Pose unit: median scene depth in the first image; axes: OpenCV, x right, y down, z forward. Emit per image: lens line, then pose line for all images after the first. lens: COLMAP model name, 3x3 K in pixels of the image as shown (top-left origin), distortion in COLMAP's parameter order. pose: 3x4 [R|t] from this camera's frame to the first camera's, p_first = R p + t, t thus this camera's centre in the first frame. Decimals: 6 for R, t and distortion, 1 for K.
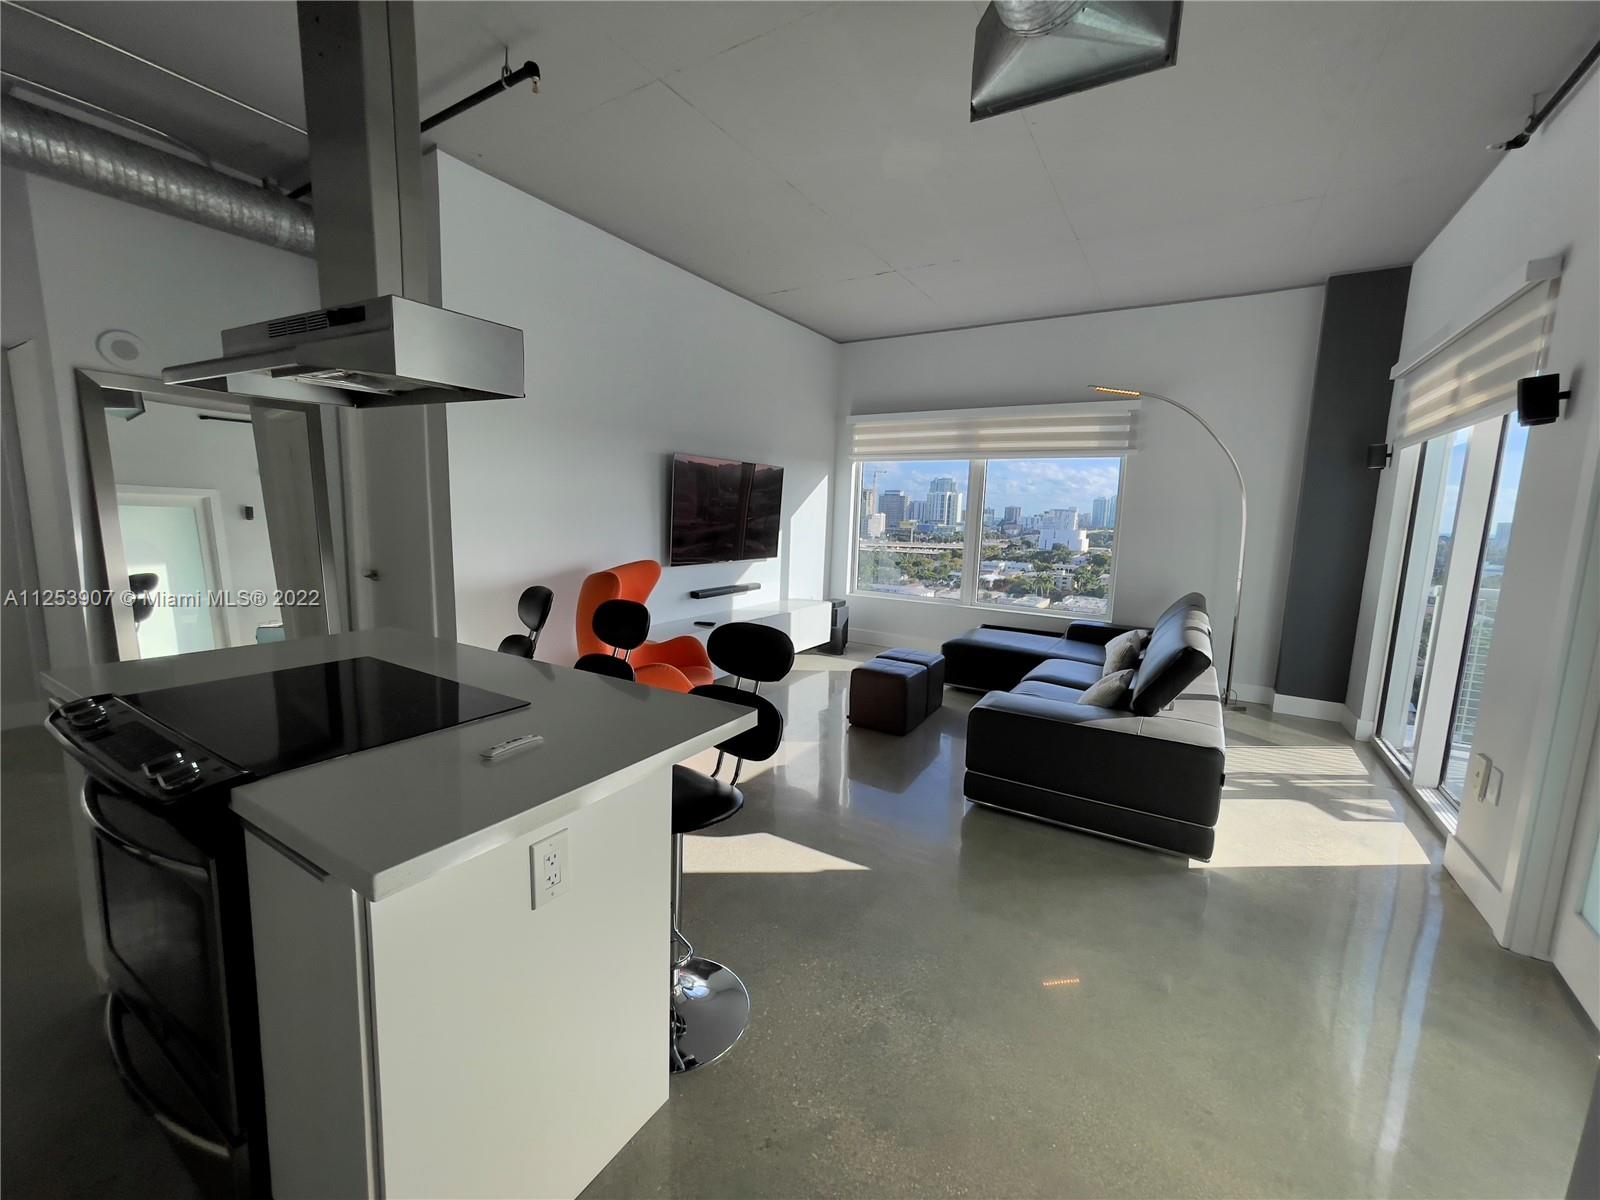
lens RADIAL K [[650.4, 0, 805.6], [0, 650.4, 585.7], [0, 0, 1]] dist [-0.008254, 0.002921]
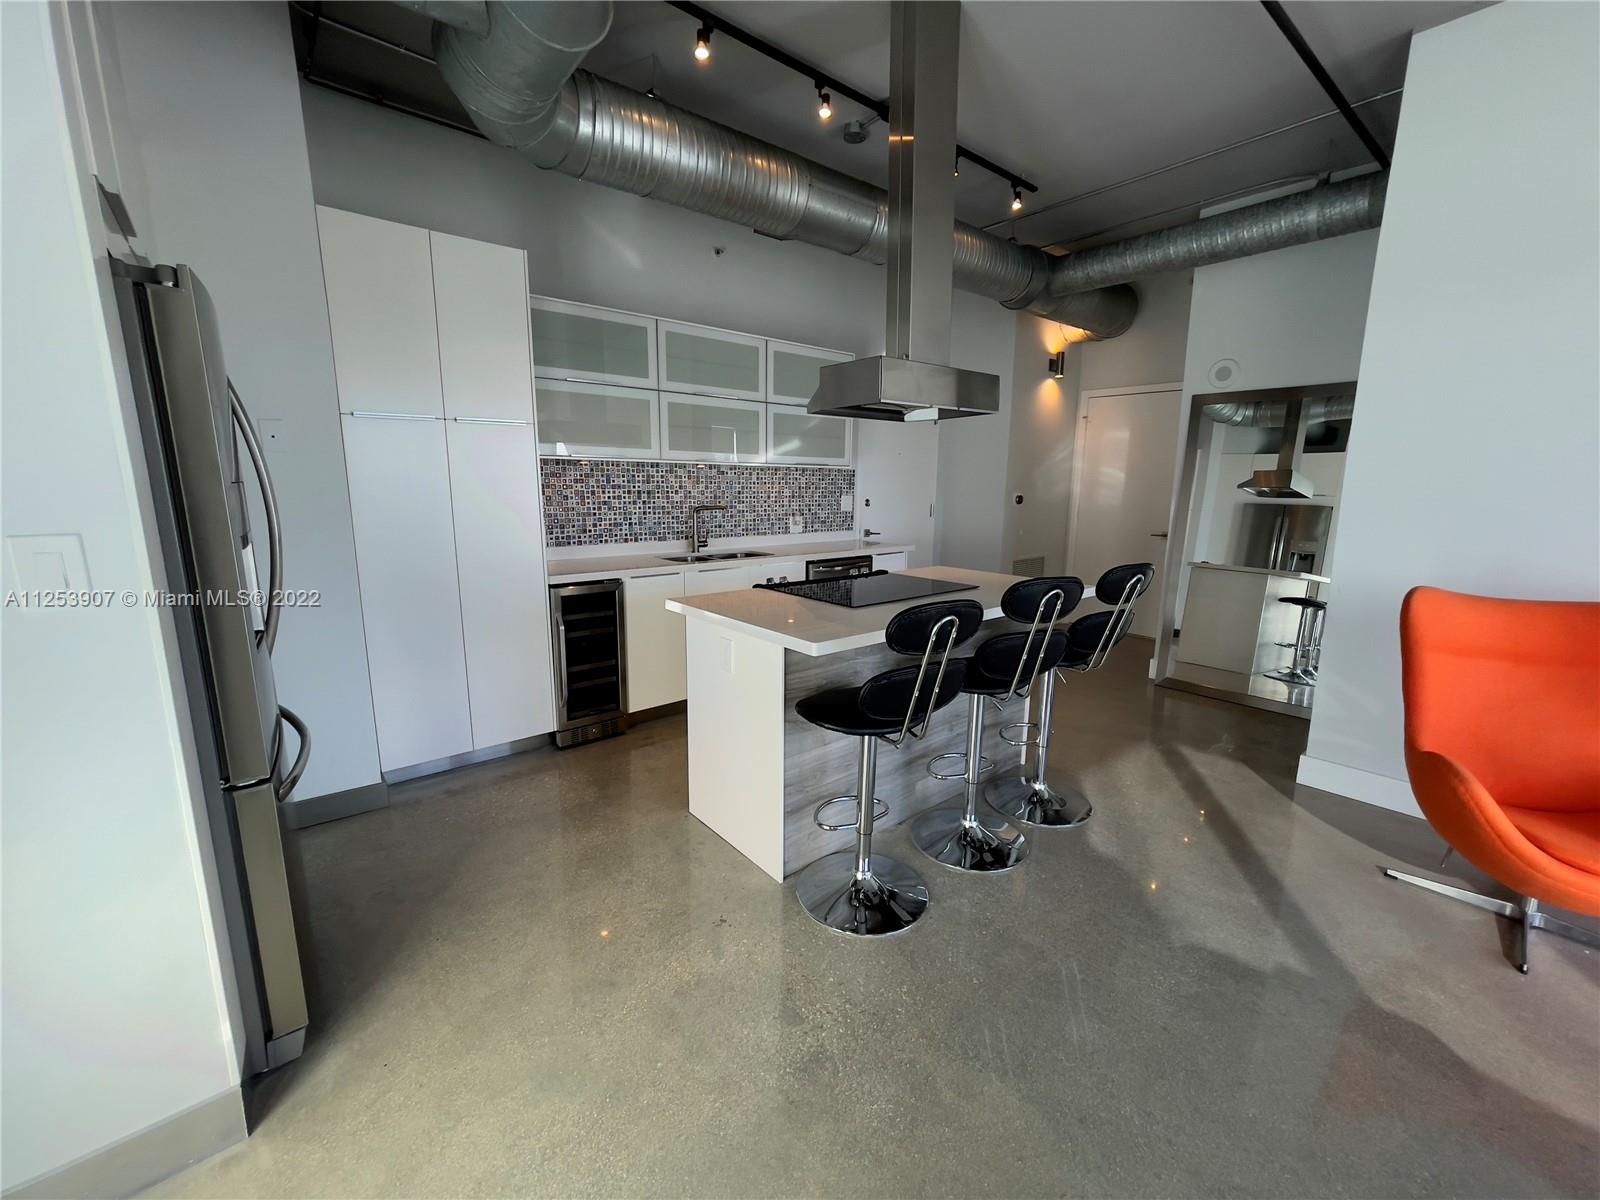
lens RADIAL K [[650.4, 0, 810.0], [0, 650.4, 589.3], [0, 0, 1]] dist [-0.008254, 0.002921]
pose [[-0.293881, 0.143912, -0.944946, 0.293380], [-0.139036, 0.971650, 0.191219, -0.039389], [0.945676, 0.187577, -0.265540, 0.367212]]
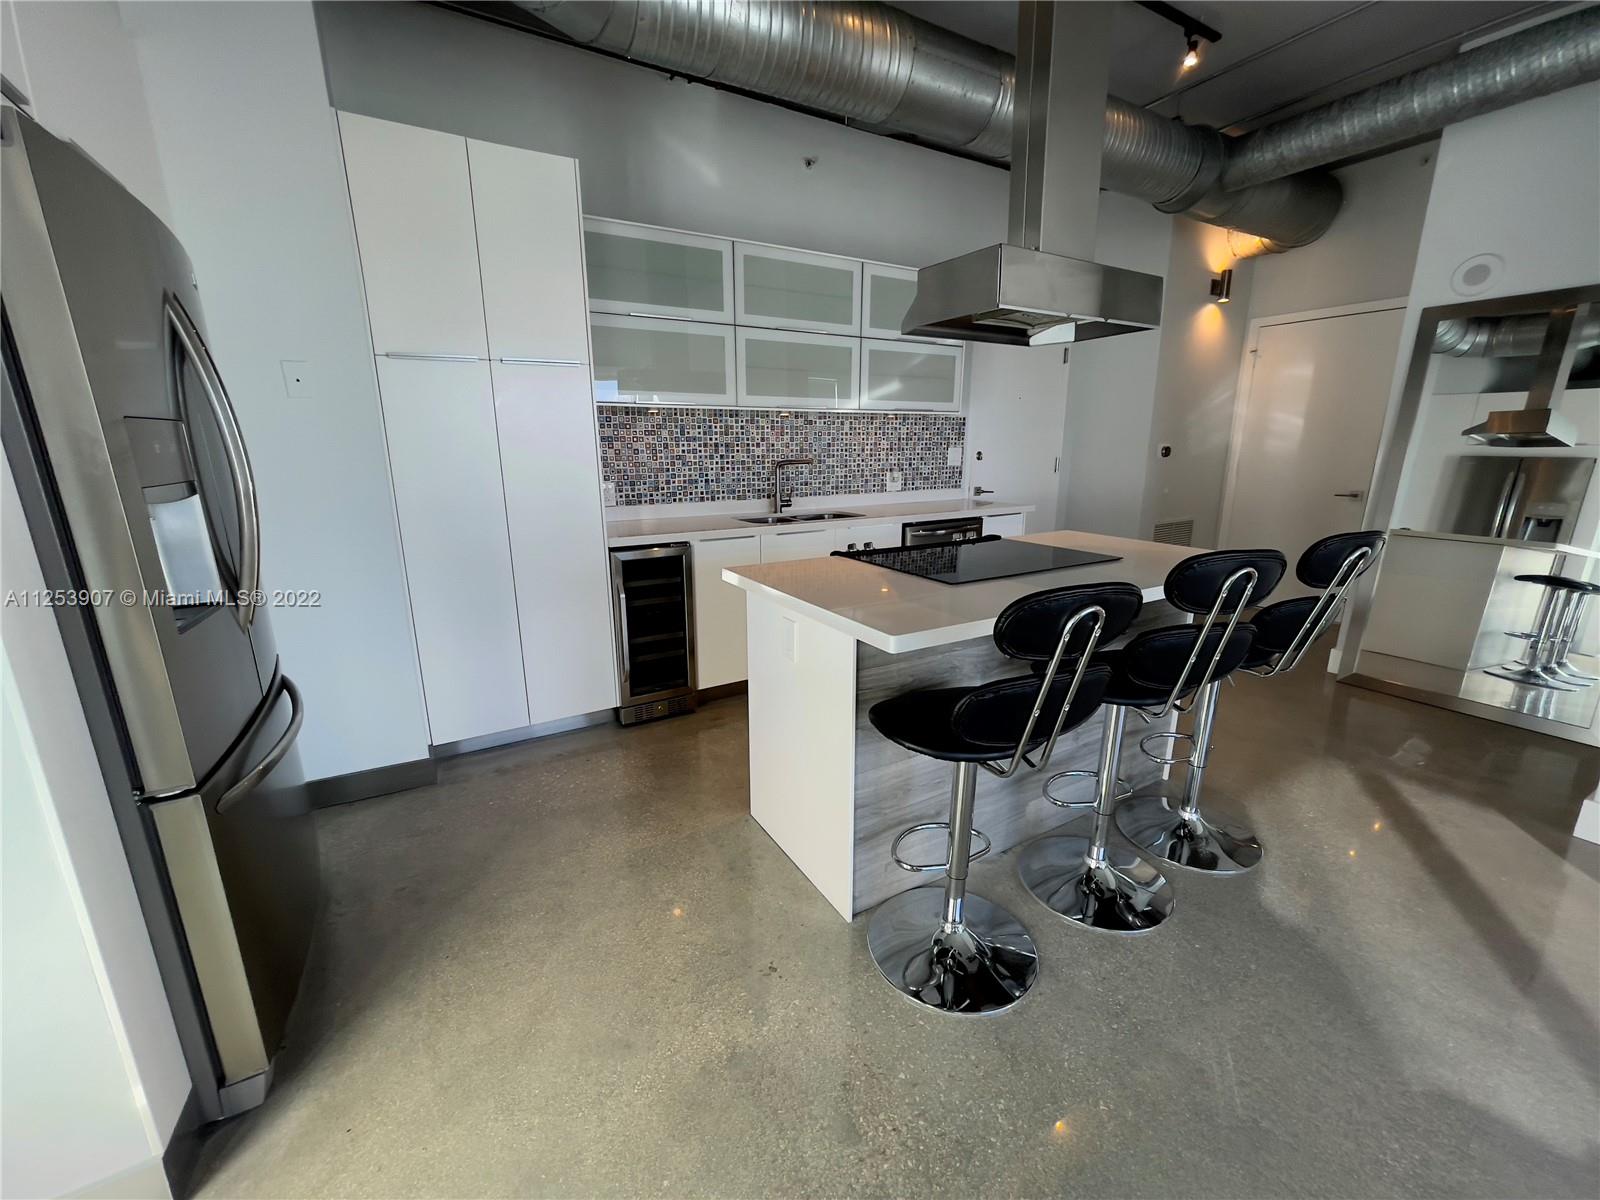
lens RADIAL K [[650.4, 0, 799.7], [0, 650.4, 593.5], [0, 0, 1]] dist [-0.008254, 0.002921]
pose [[-0.460129, 0.195220, -0.866124, 0.205494], [-0.117415, 0.953579, 0.277309, -0.028277], [0.880054, 0.229294, -0.415848, 0.353461]]
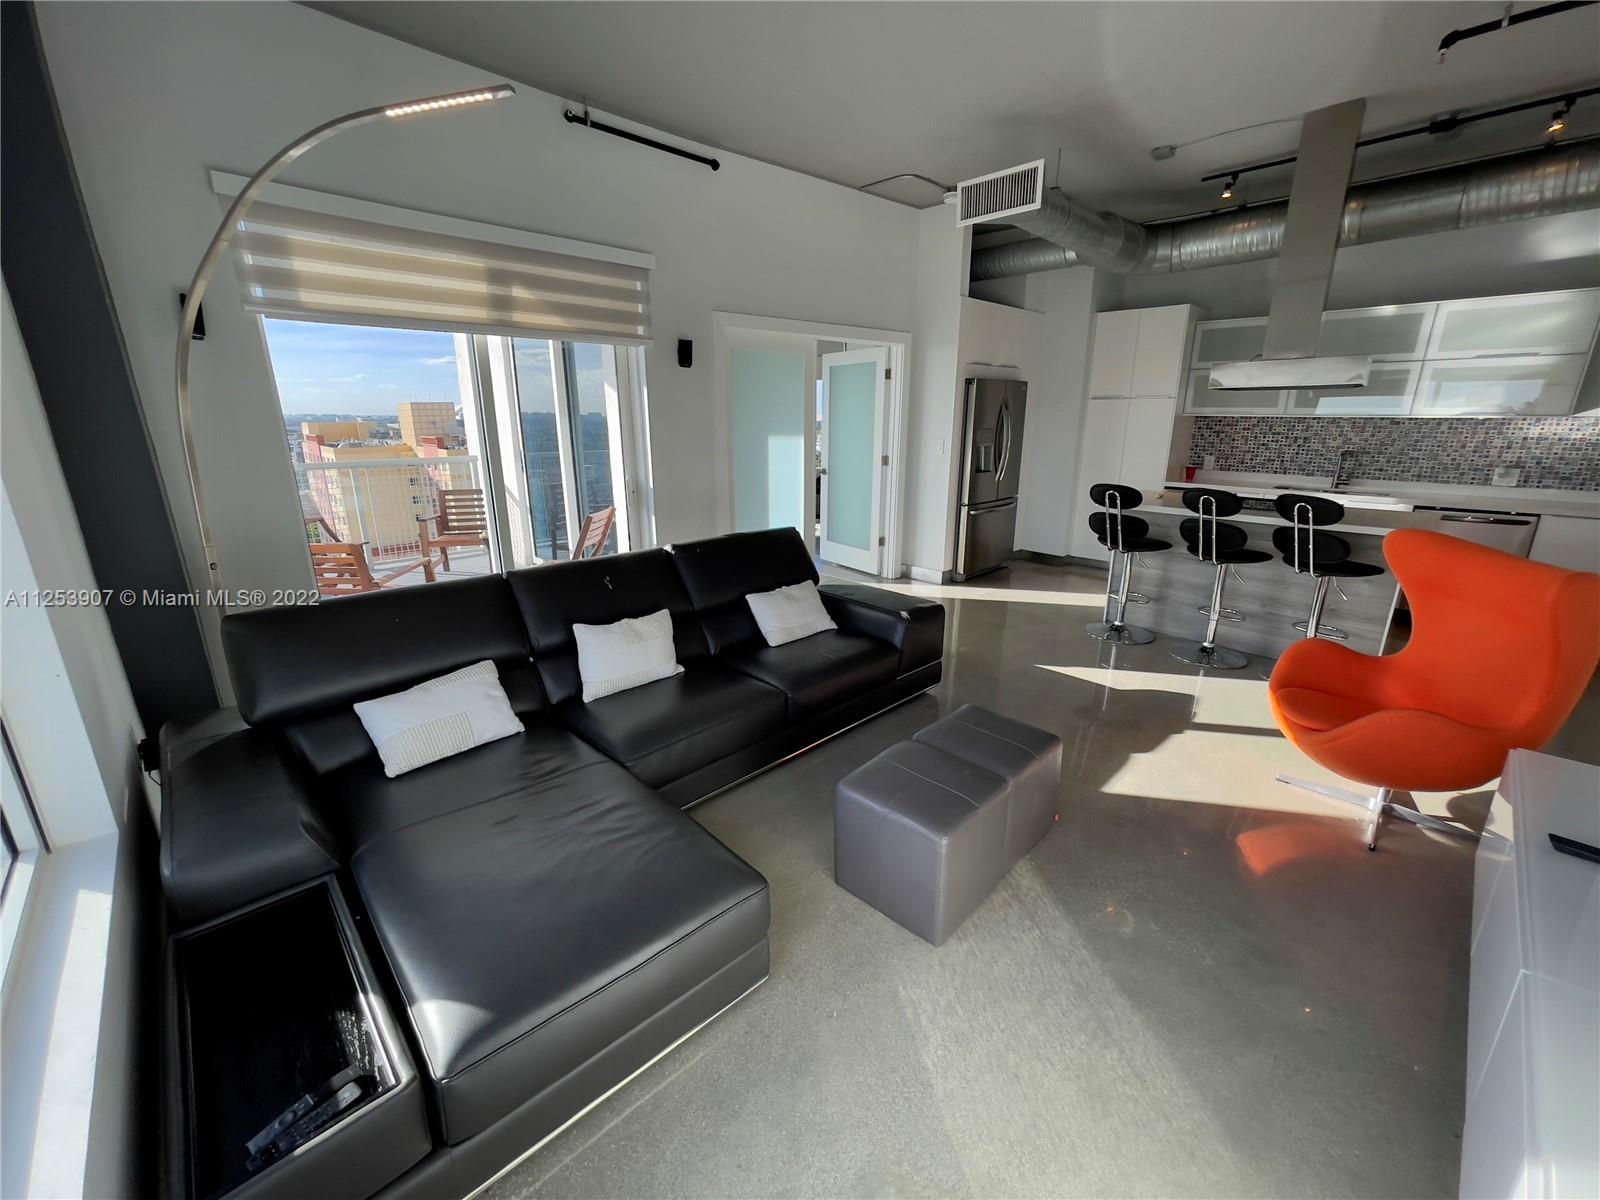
lens RADIAL K [[650.4, 0, 772.5], [0, 650.4, 586.0], [0, 0, 1]] dist [-0.008254, 0.002921]
pose [[-0.958829, -0.091124, 0.268967, 0.131546], [0.014330, 0.930389, 0.366293, -0.142213], [-0.283622, 0.355067, -0.890778, 1.157216]]
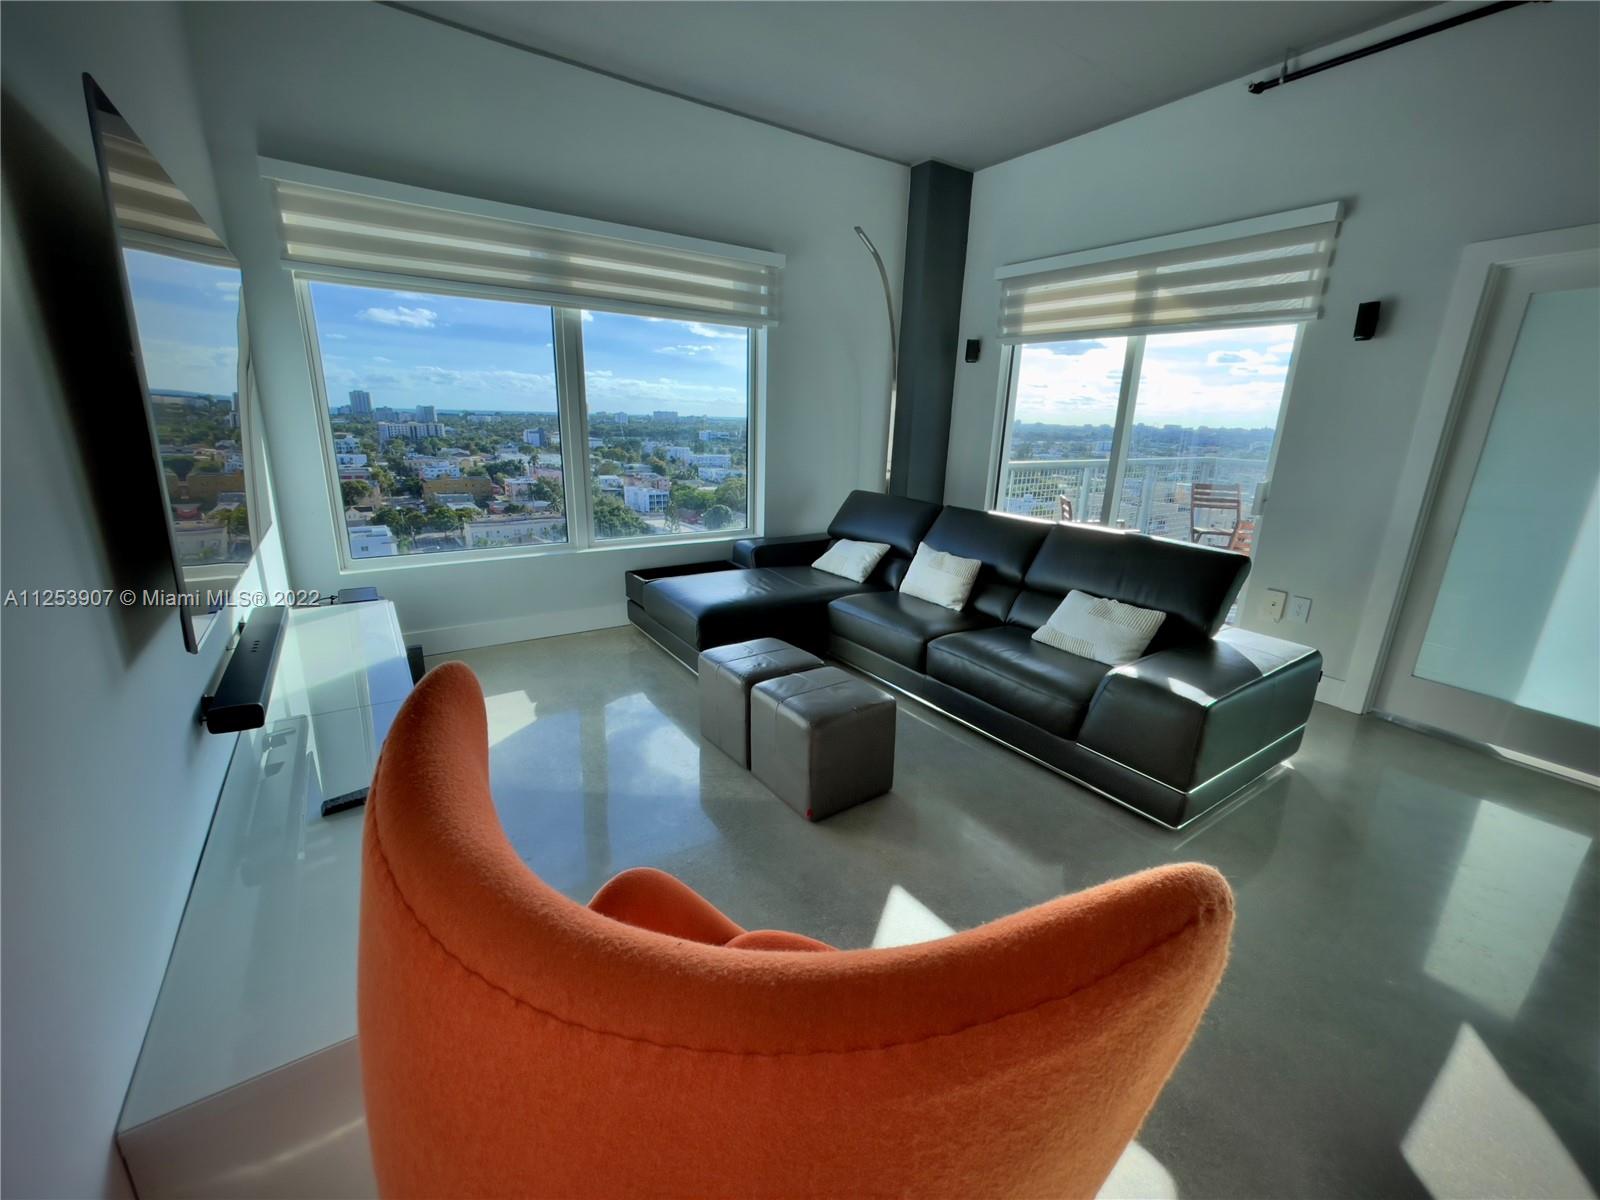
lens RADIAL K [[650.4, 0, 795.7], [0, 650.4, 594.9], [0, 0, 1]] dist [-0.008254, 0.002921]
pose [[0.422870, -0.255039, 0.869561, -0.273479], [0.088154, 0.966605, 0.240632, -0.070800], [-0.901892, -0.025100, 0.431231, 0.616671]]
